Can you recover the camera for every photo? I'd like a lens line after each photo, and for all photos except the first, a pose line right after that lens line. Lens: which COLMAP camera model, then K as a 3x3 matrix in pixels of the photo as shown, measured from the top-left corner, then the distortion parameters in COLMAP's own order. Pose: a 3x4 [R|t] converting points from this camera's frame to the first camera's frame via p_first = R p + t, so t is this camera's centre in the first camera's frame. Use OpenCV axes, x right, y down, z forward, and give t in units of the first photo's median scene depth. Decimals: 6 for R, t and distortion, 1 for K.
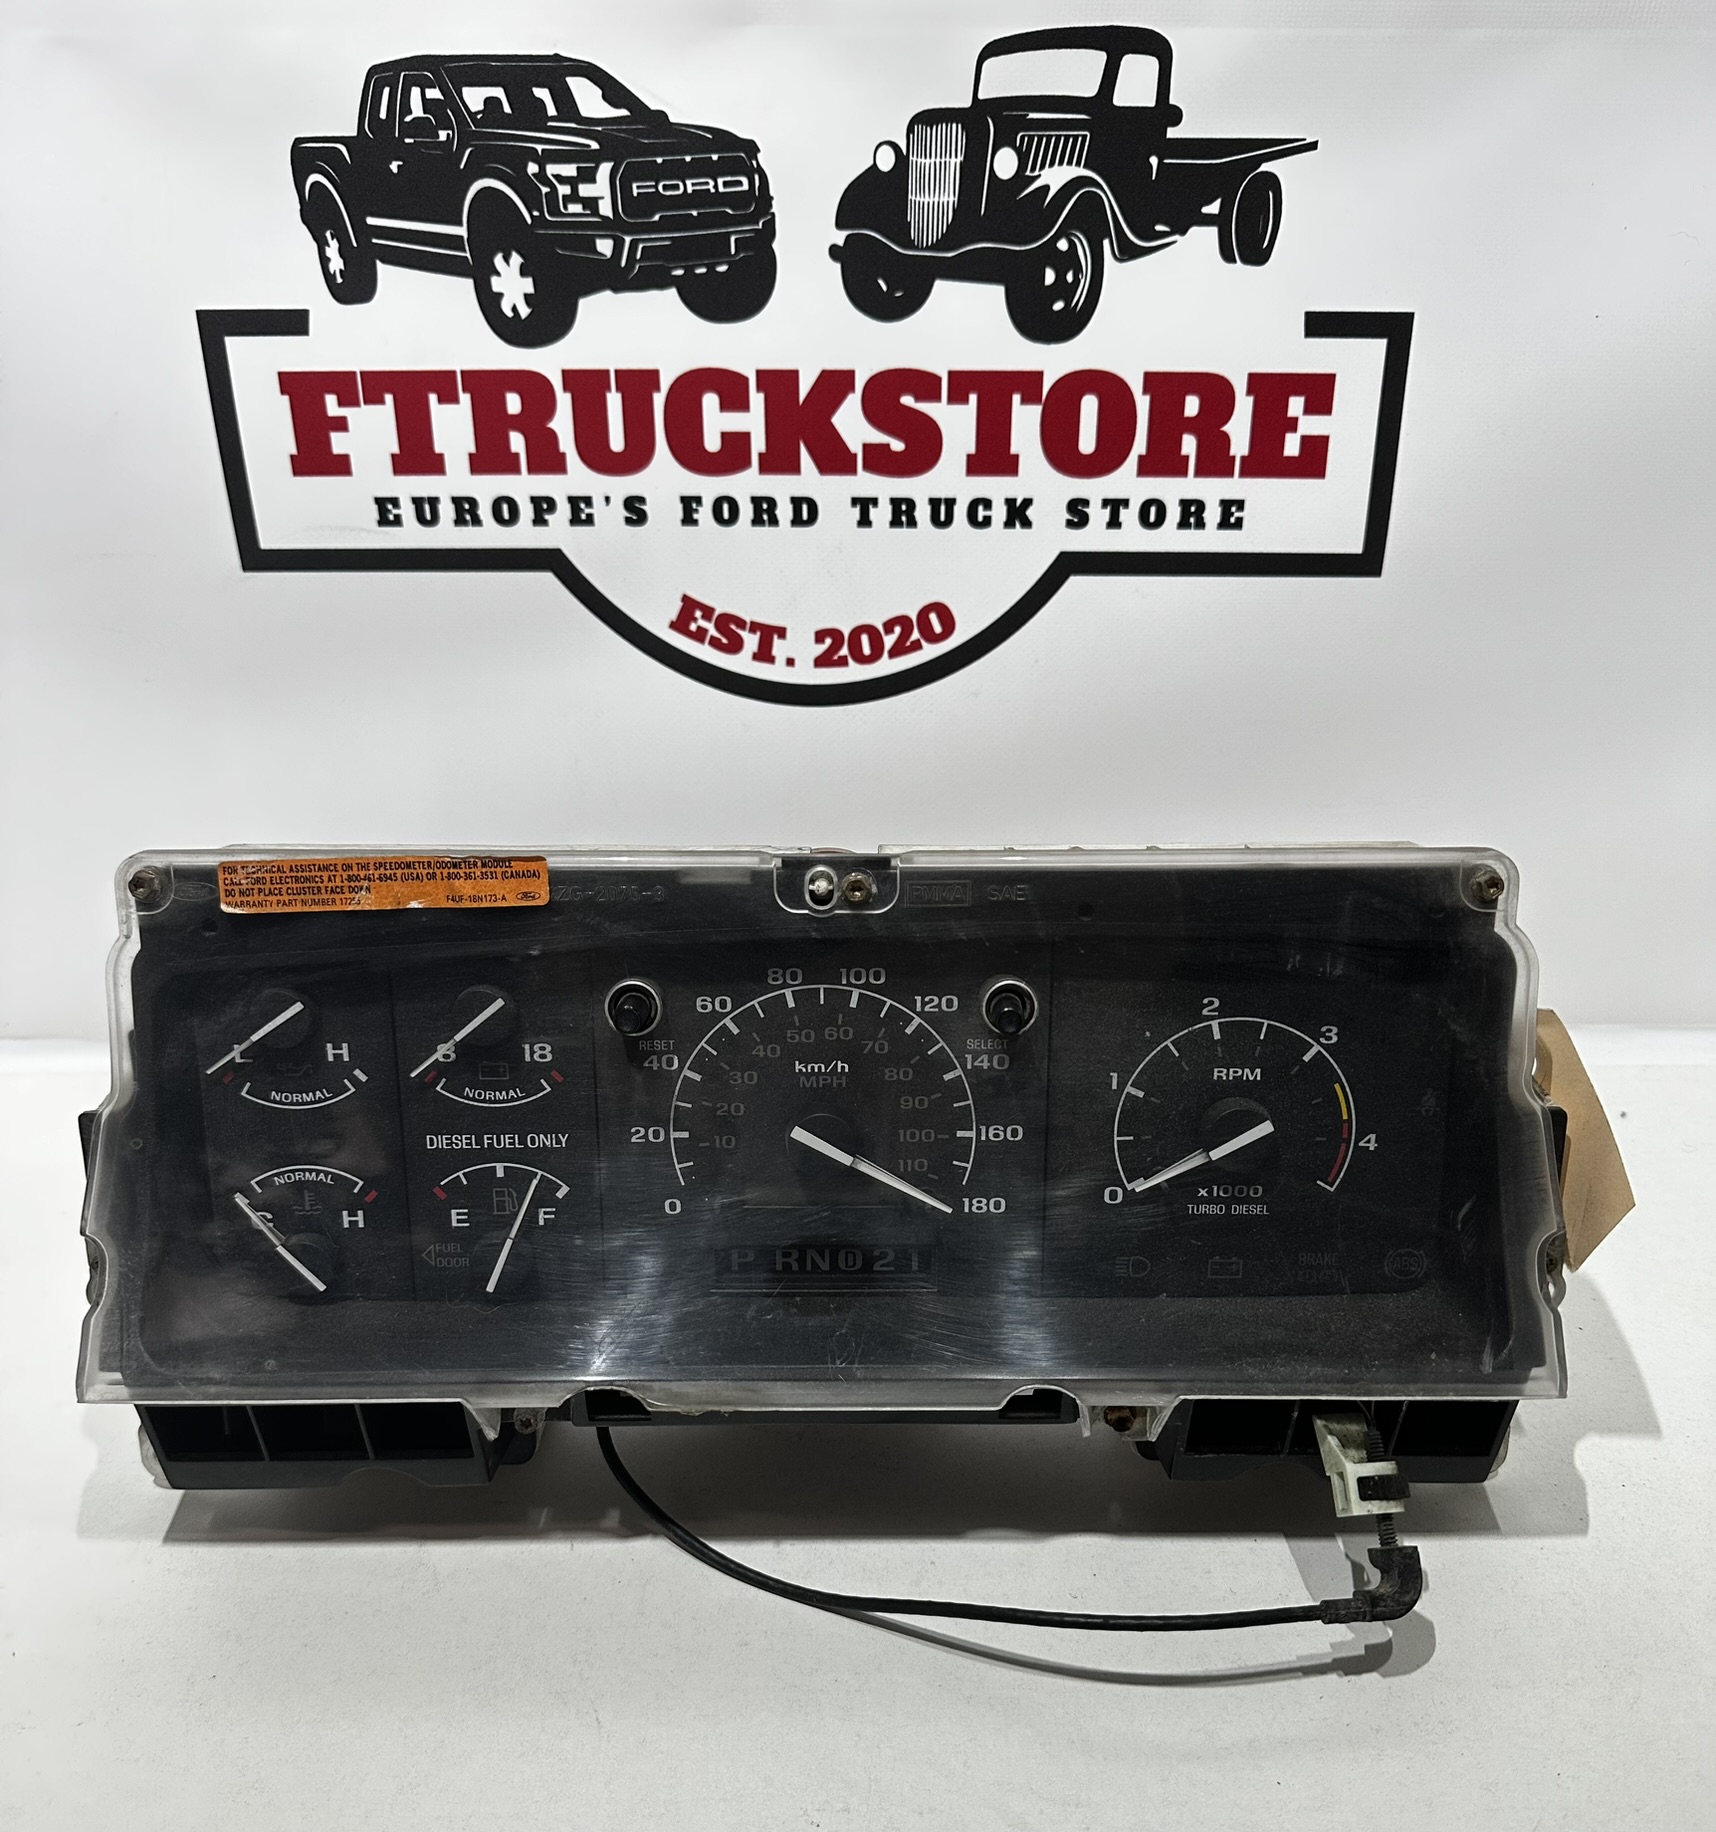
lens RADIAL K [[1674.0, 0, 862.2], [0, 1674.0, 1065.0], [0, 0, 1]] dist [0.013095, -0.073837]
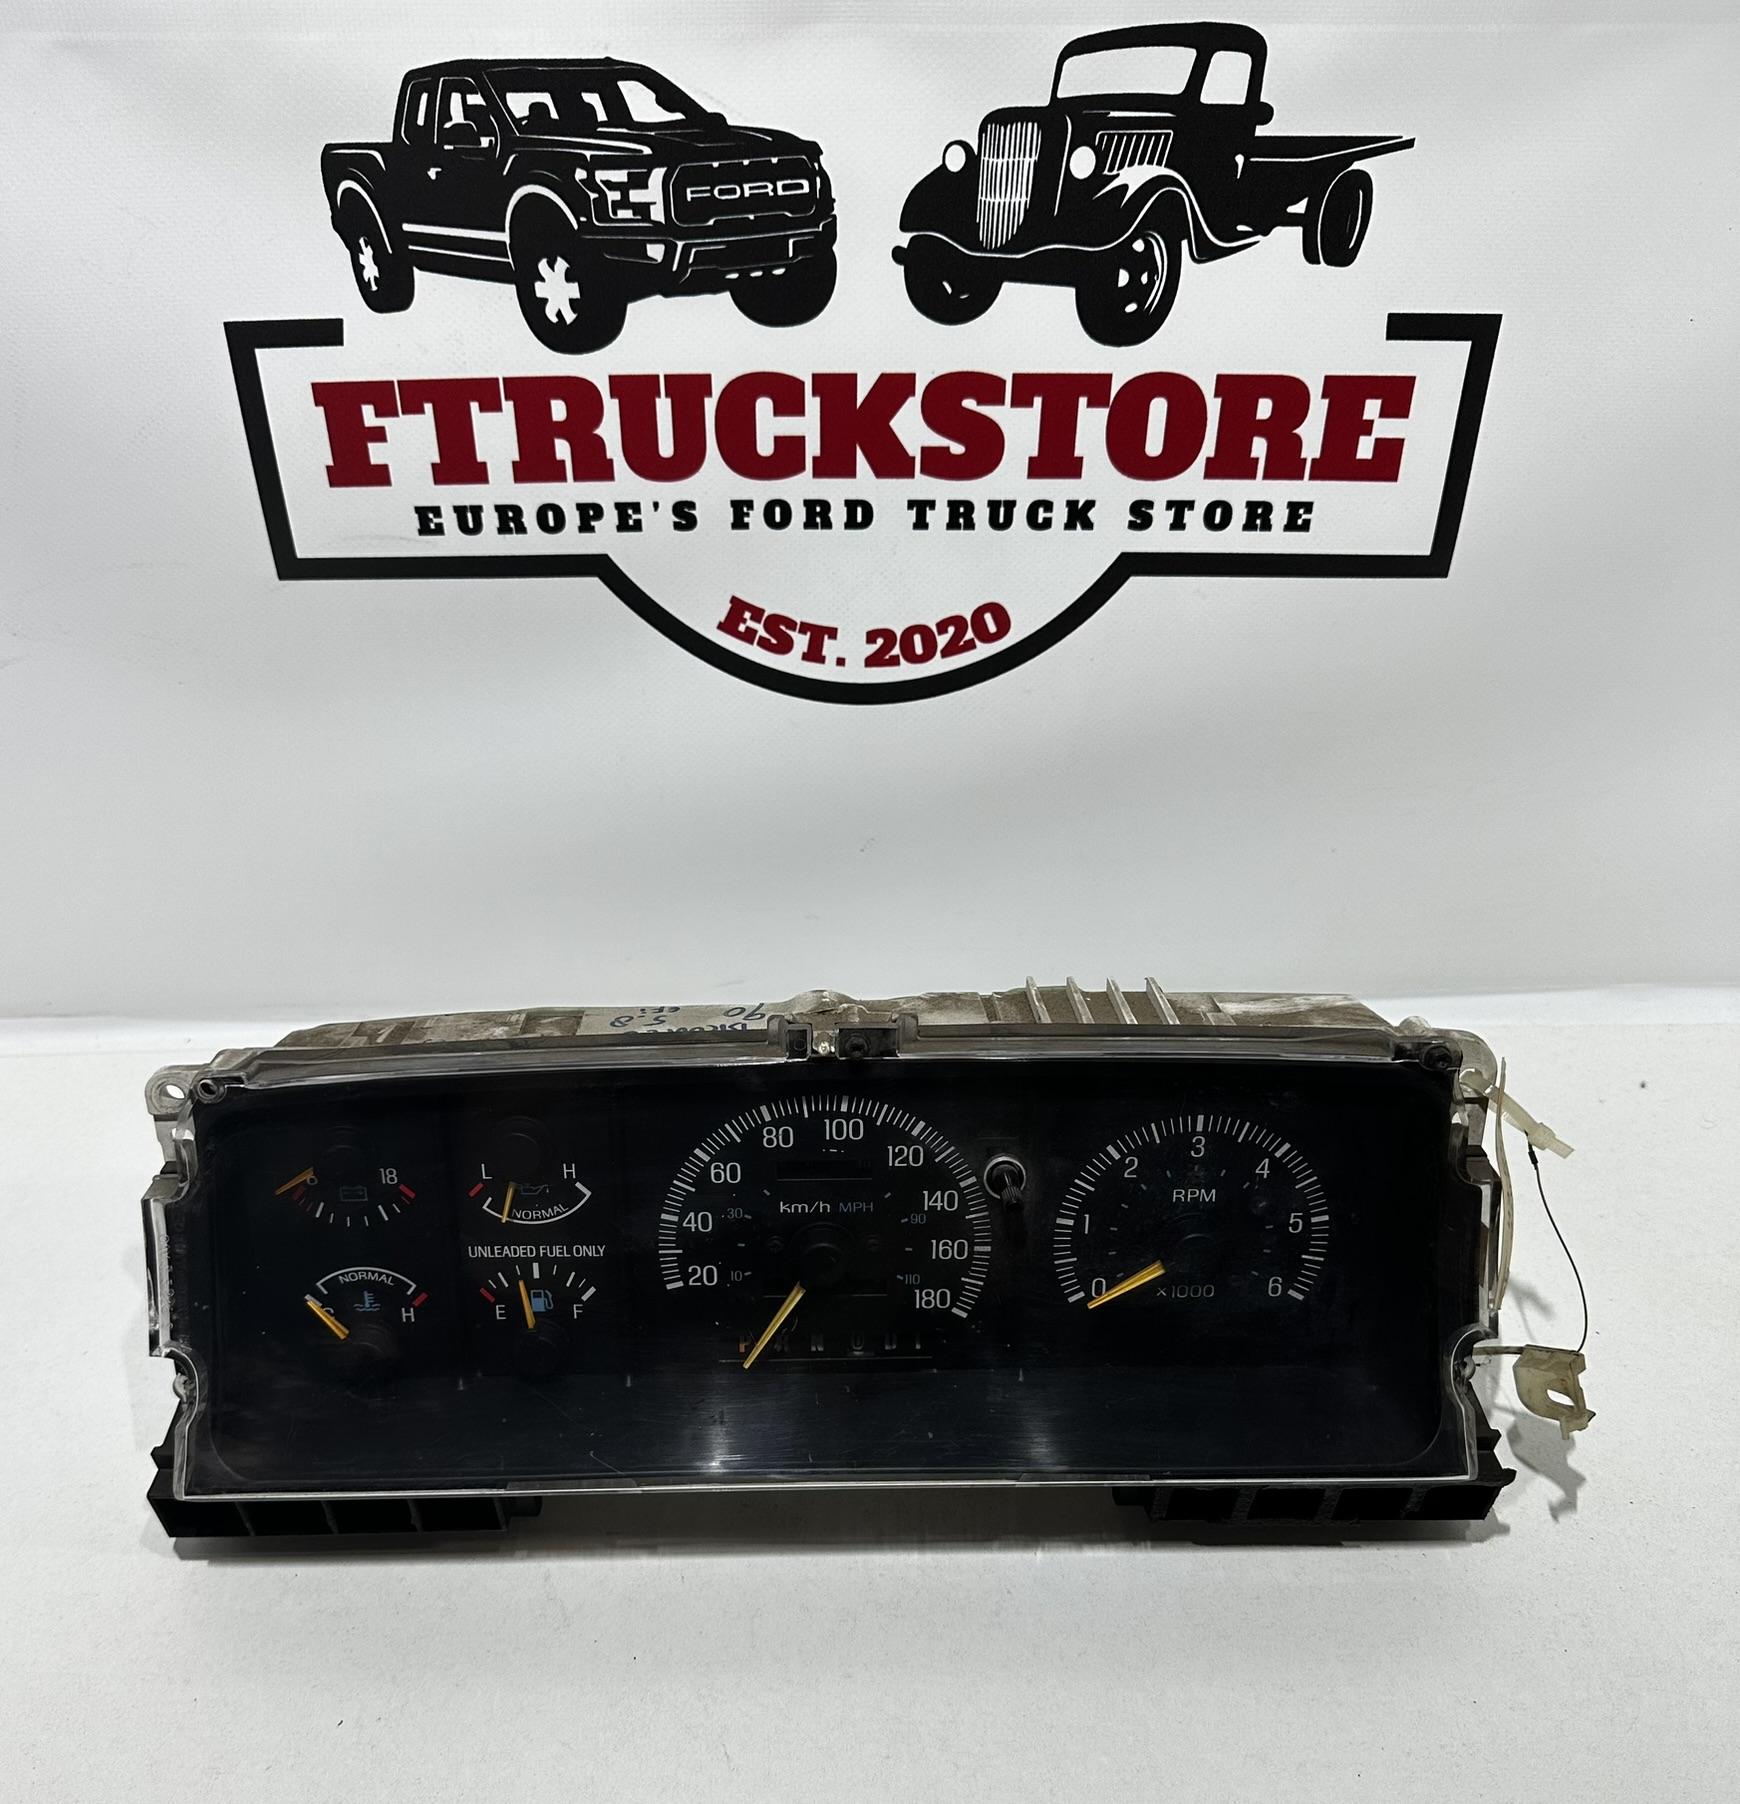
lens RADIAL K [[1765.3, 0, 815.5], [0, 1765.3, 1094.1], [0, 0, 1]] dist [0.005627, -0.058186]
pose [[0.999889, -0.011796, 0.009123, -0.075432], [0.009829, 0.981410, 0.191673, -0.204107], [-0.011215, -0.191562, 0.981416, -0.068029]]
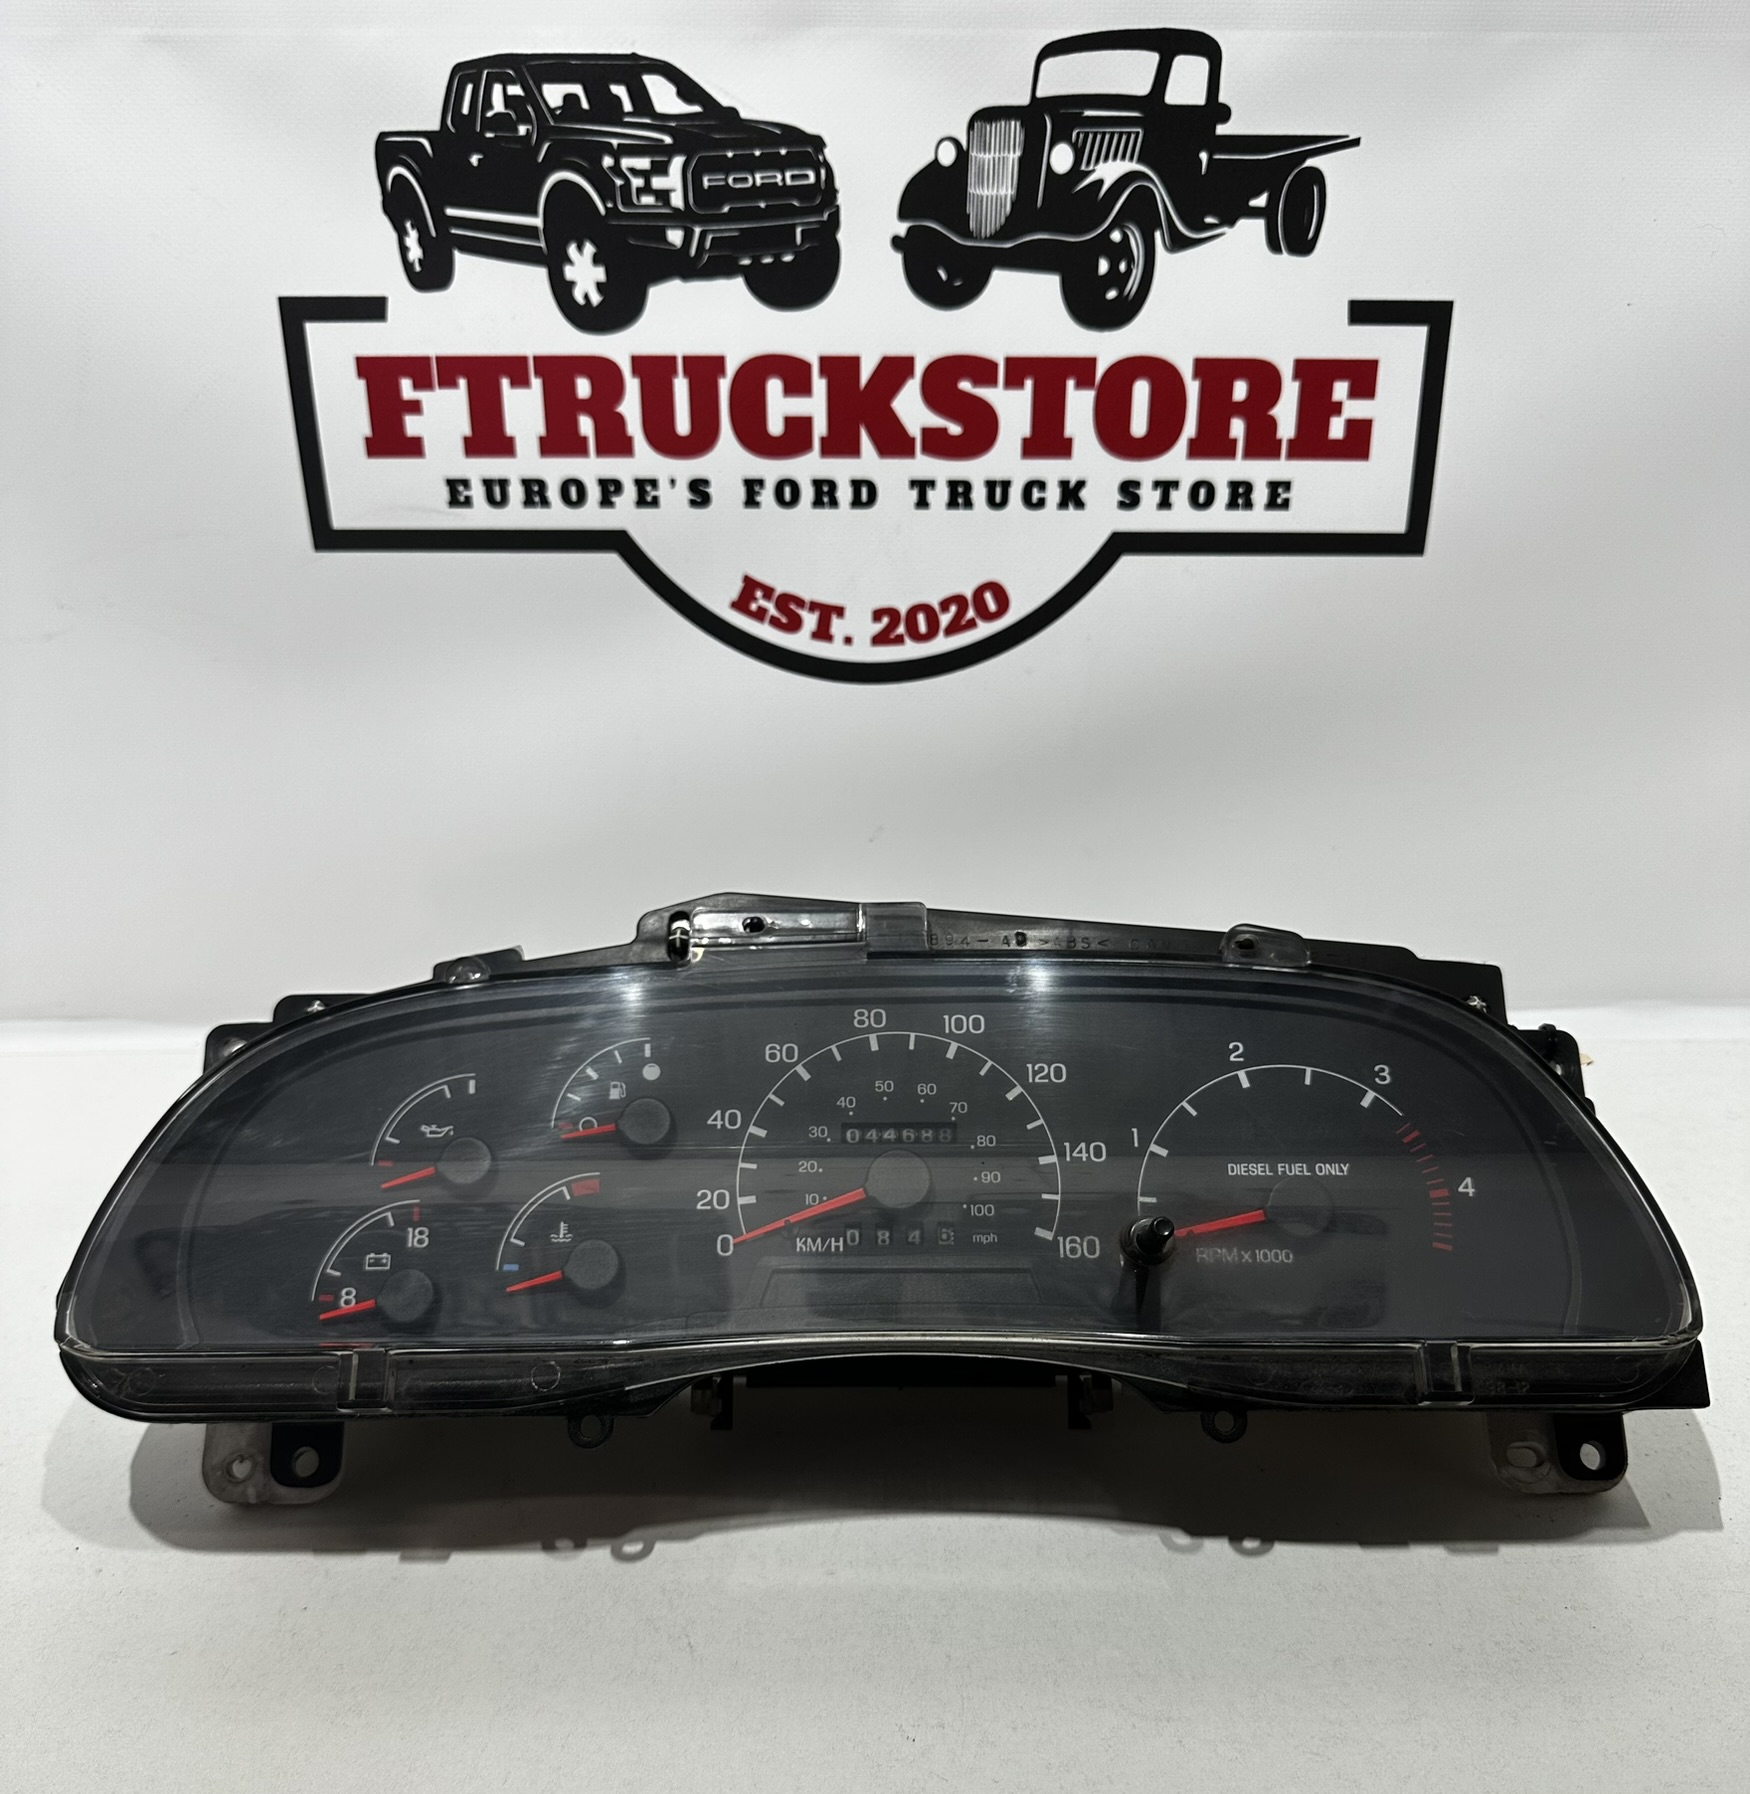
lens RADIAL K [[1709.1, 0, 870.6], [0, 1709.1, 1034.9], [0, 0, 1]] dist [0.035996, -0.127094]
pose [[0.999968, -0.002867, 0.007521, -0.040641], [0.003212, 0.998922, -0.046305, 0.052508], [-0.007380, 0.046328, 0.998899, -0.037473]]
